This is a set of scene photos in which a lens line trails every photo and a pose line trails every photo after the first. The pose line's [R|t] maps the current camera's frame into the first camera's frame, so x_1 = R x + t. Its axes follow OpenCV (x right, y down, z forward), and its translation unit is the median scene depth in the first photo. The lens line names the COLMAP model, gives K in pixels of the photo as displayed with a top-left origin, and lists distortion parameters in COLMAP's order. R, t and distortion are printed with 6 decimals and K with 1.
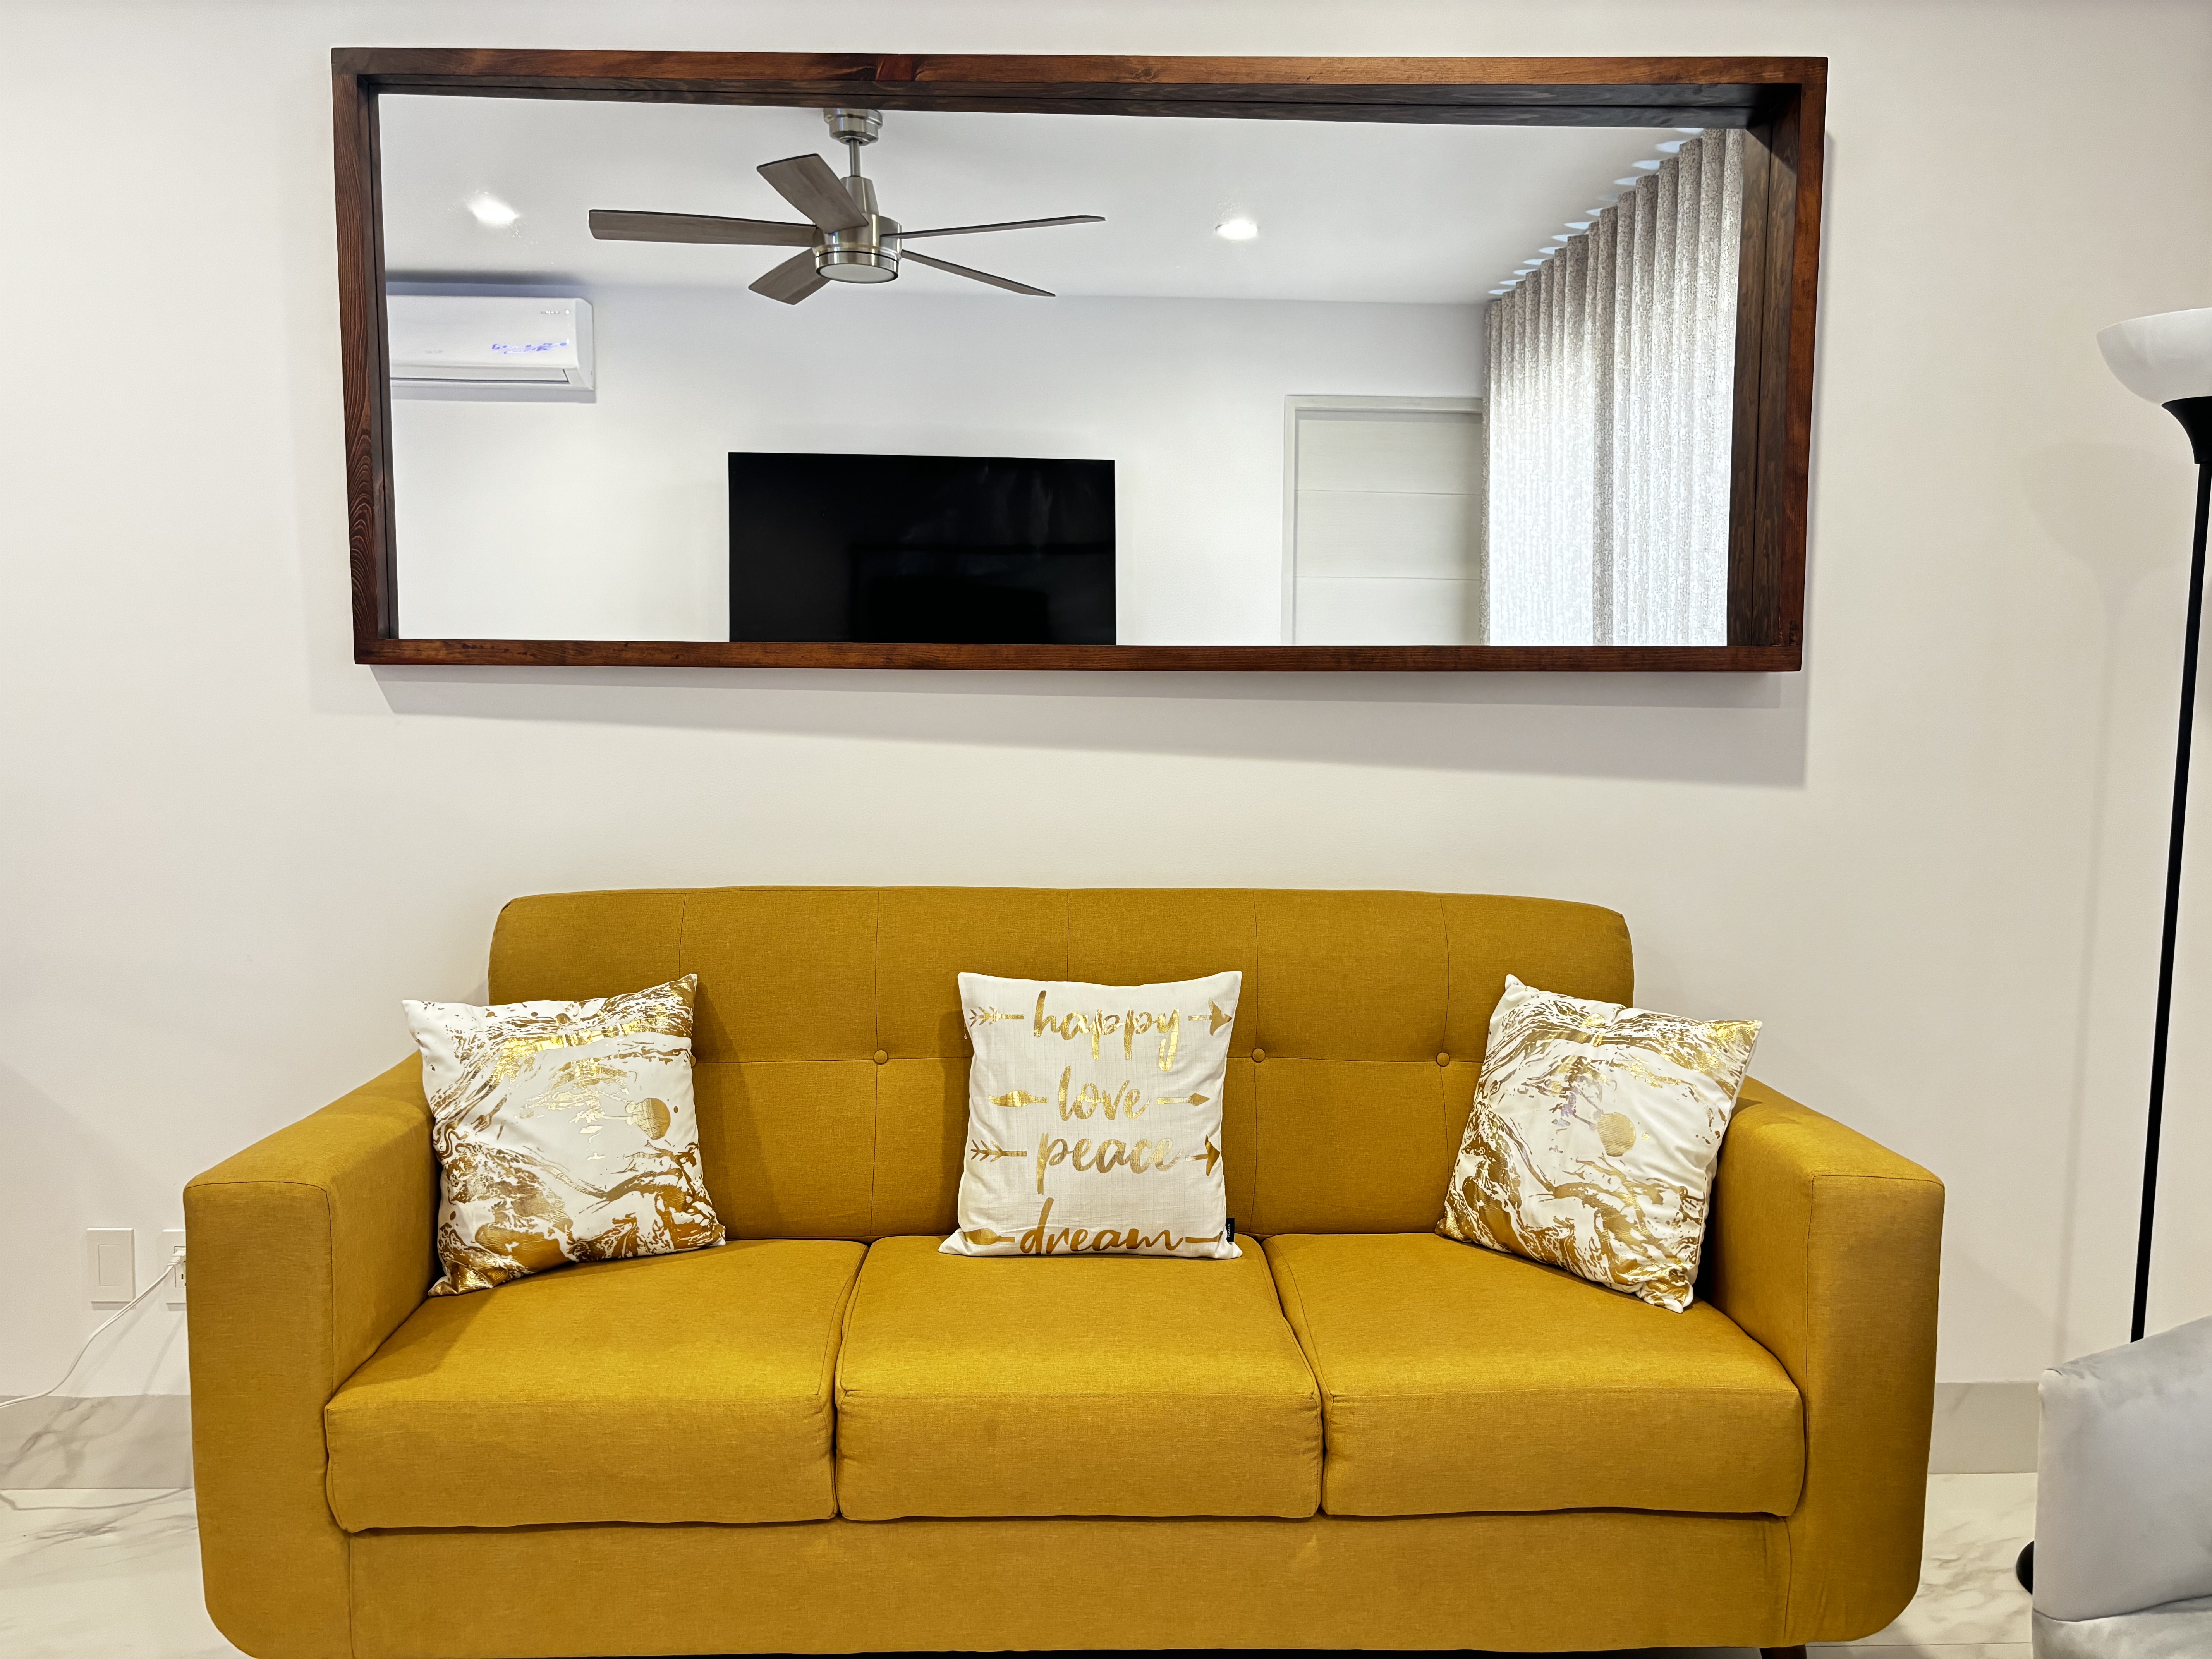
lens RADIAL K [[1670.8, 0, 1107.2], [0, 1670.8, 831.9], [0, 0, 1]] dist [0.011144, -0.004405]
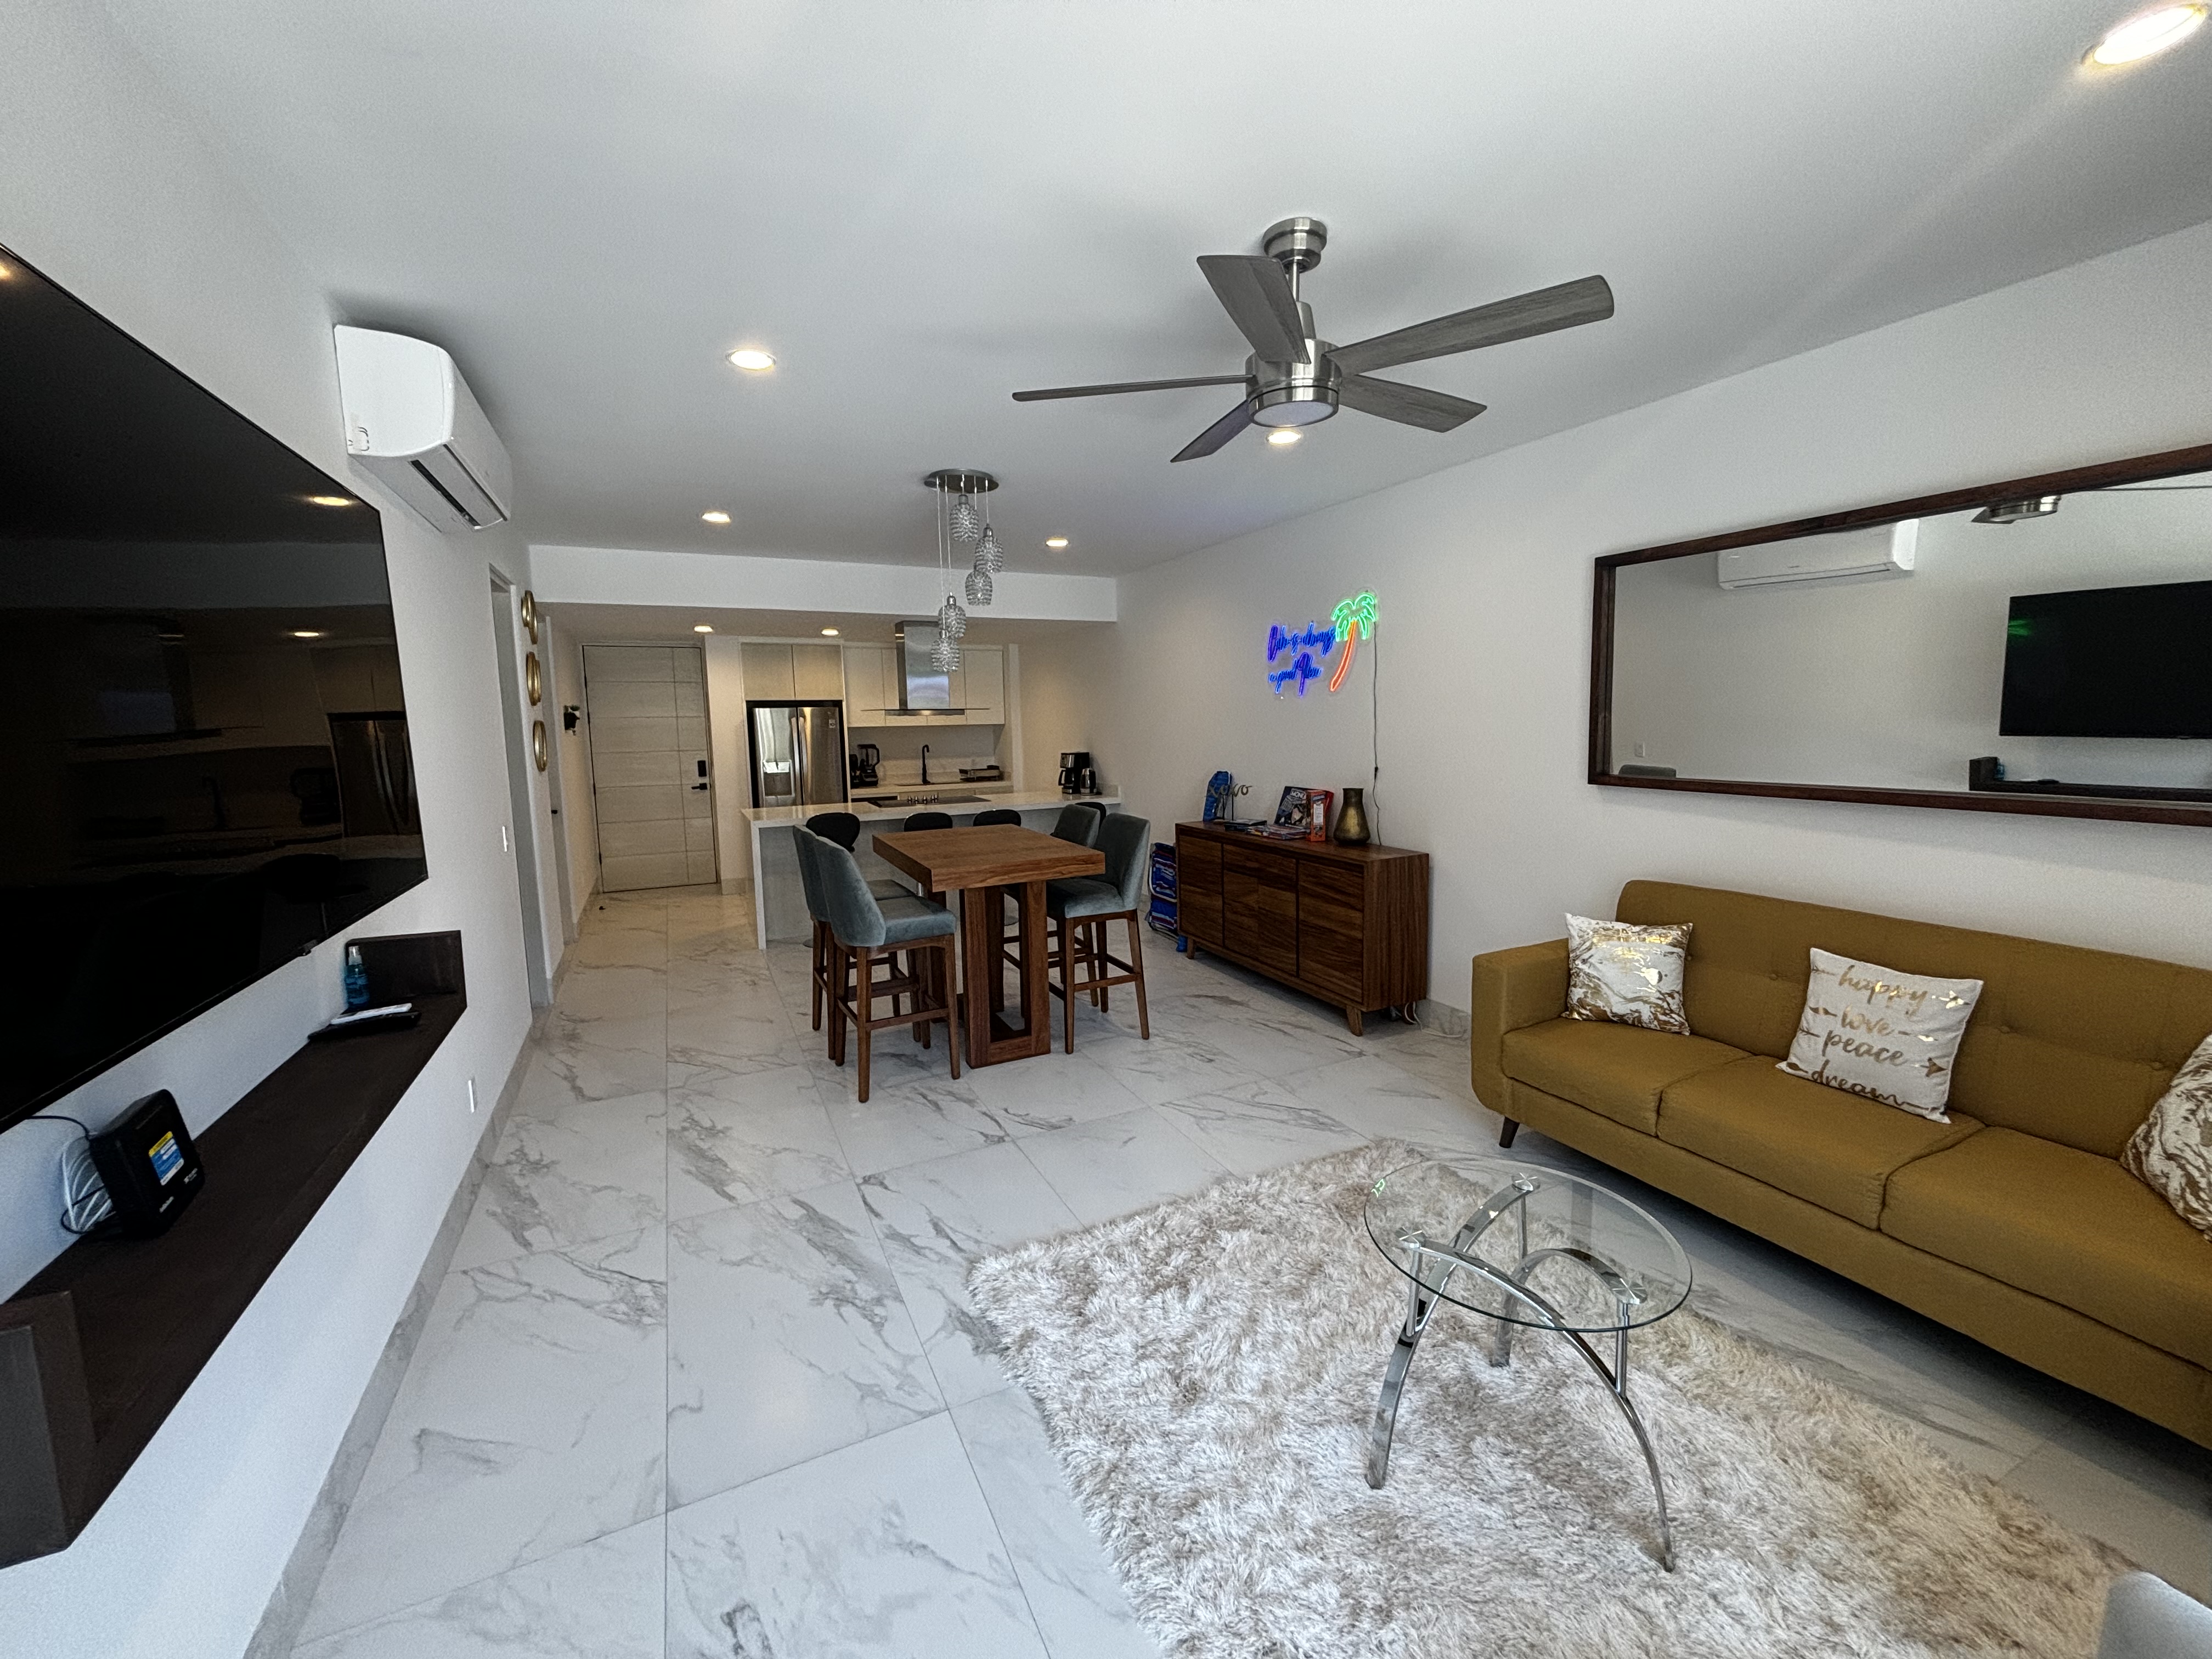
lens RADIAL K [[896.3, 0, 1109.2], [0, 896.3, 827.9], [0, 0, 1]] dist [-0.000544, -0.000414]
pose [[0.410258, 0.102132, -0.906233, 0.597690], [-0.050001, 0.994734, 0.089471, -0.133741], [0.910598, 0.008606, 0.413204, -0.320509]]
